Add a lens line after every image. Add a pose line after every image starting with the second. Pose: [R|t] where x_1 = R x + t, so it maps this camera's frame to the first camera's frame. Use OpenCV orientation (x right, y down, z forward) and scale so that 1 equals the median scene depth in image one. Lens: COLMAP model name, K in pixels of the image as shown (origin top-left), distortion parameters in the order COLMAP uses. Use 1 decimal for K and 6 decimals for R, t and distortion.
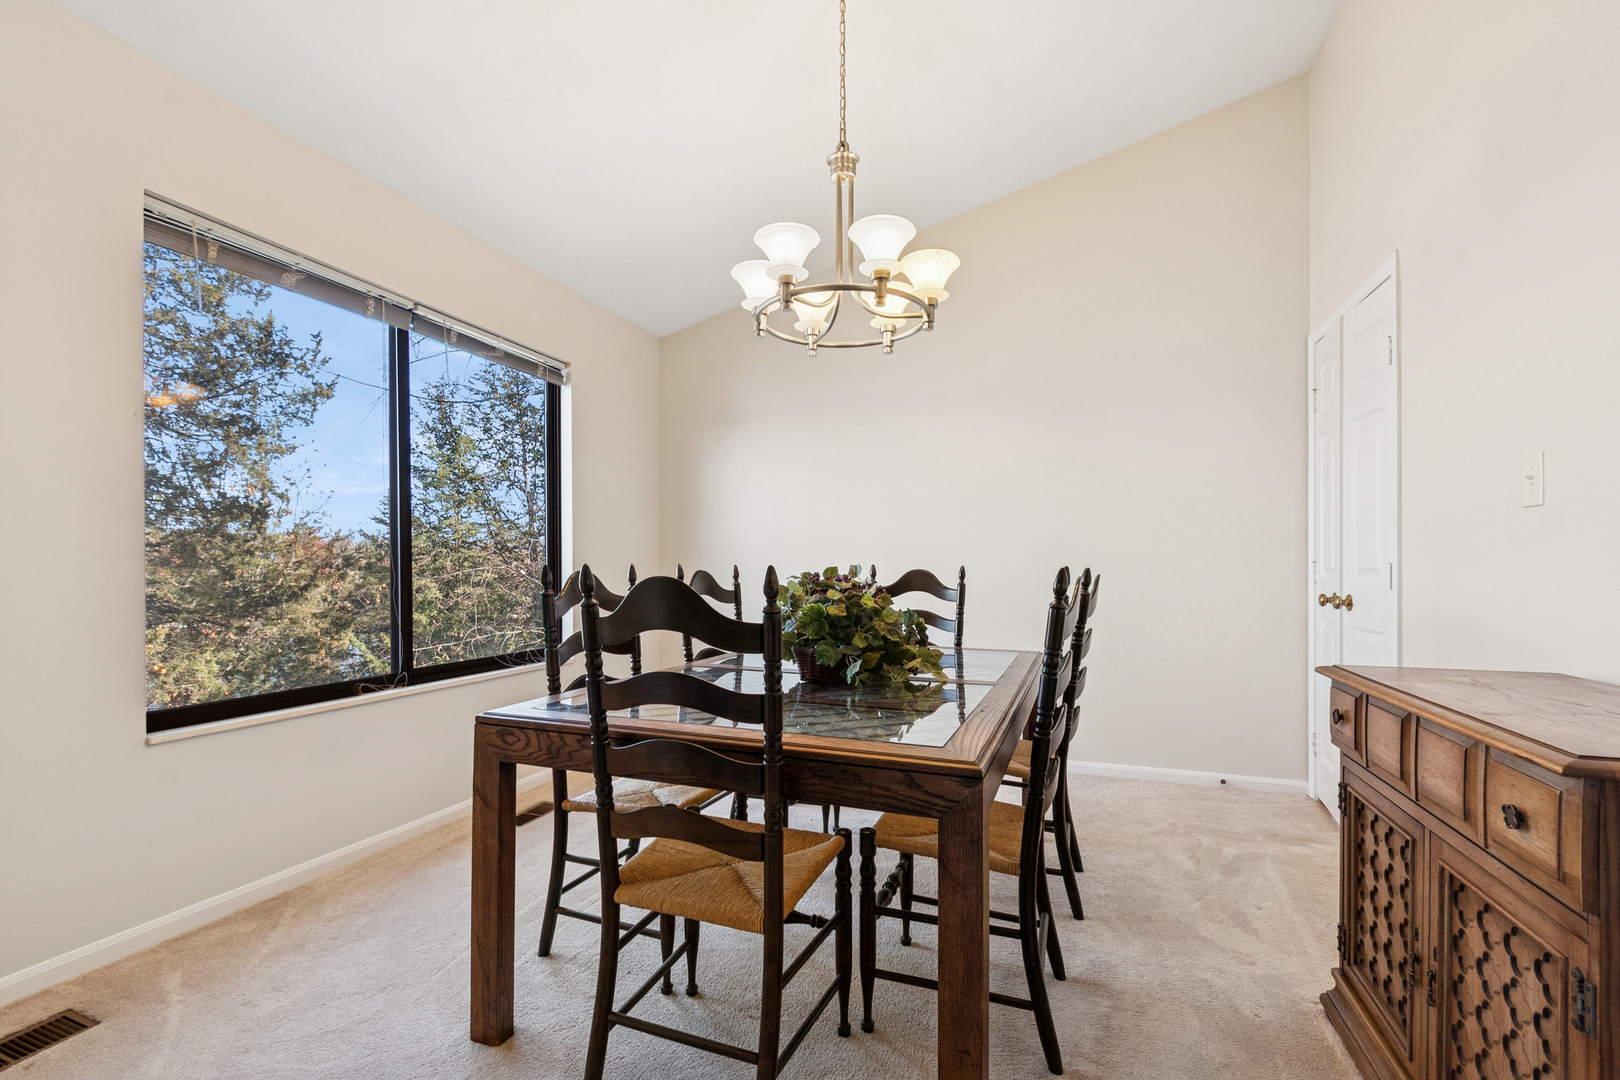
lens RADIAL K [[699.8, 0, 810.0], [0, 699.8, 540.0], [0, 0, 1]] dist [-0.000492, -0.000072]
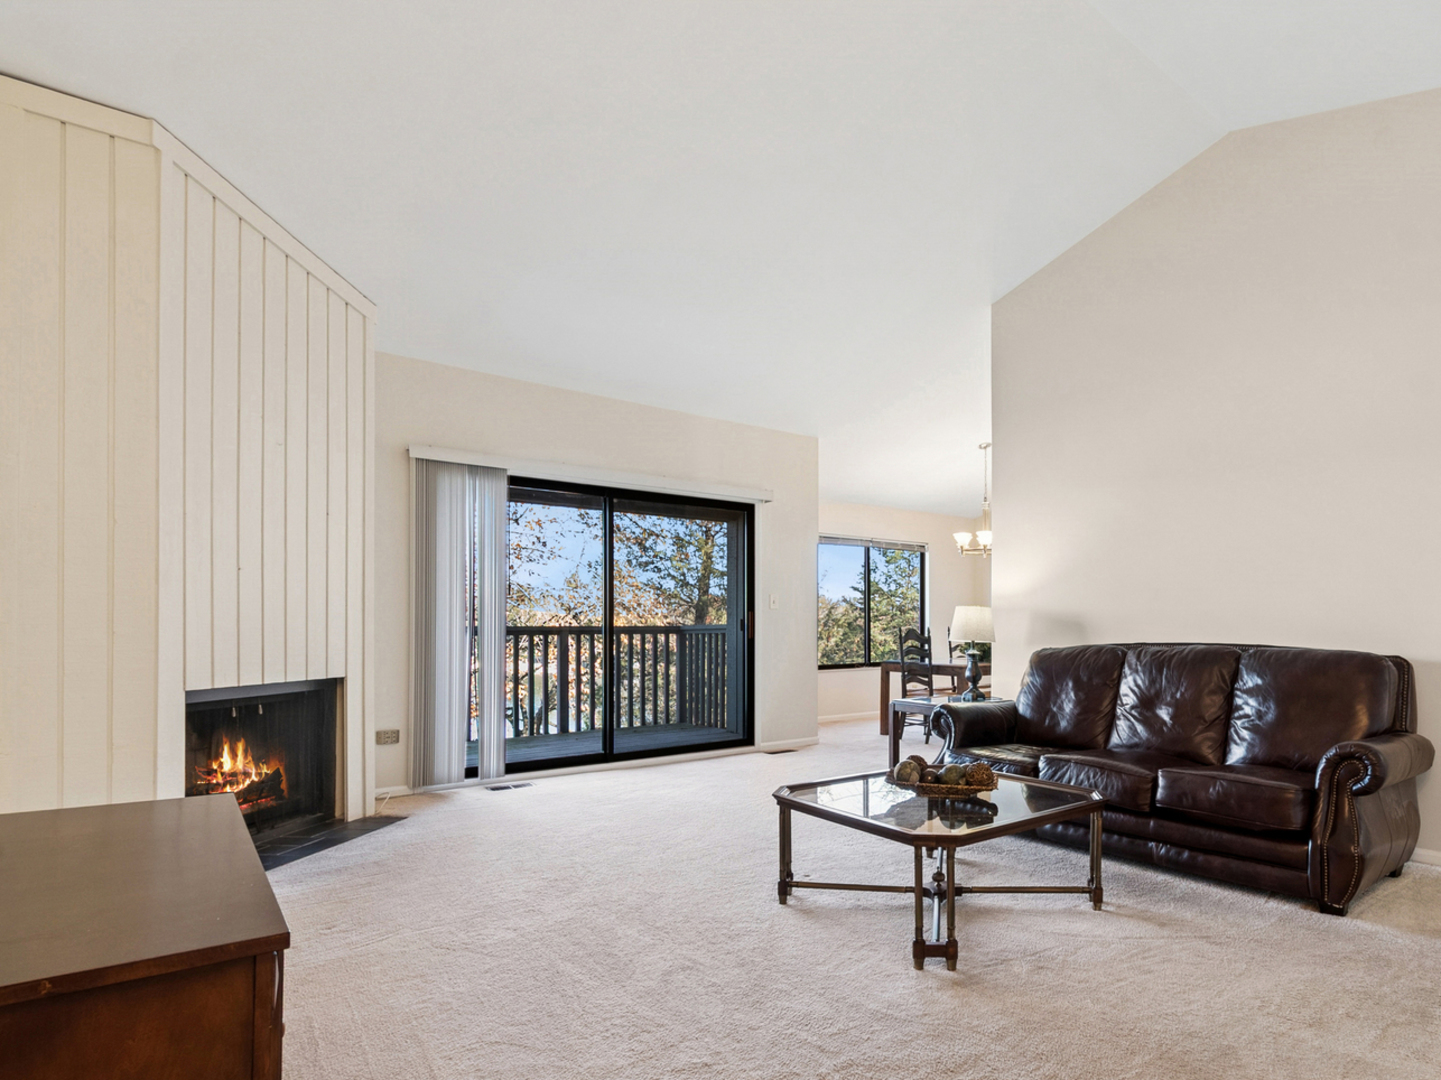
lens RADIAL K [[865.4, 0, 720.5], [0, 865.4, 540.0], [0, 0, 1]] dist [0.004648, 0.000199]
pose [[0.764742, -0.012905, -0.644208, 0.959614], [-0.033507, 0.997650, -0.059762, -0.058093], [0.643465, 0.067288, 0.762512, -1.633084]]
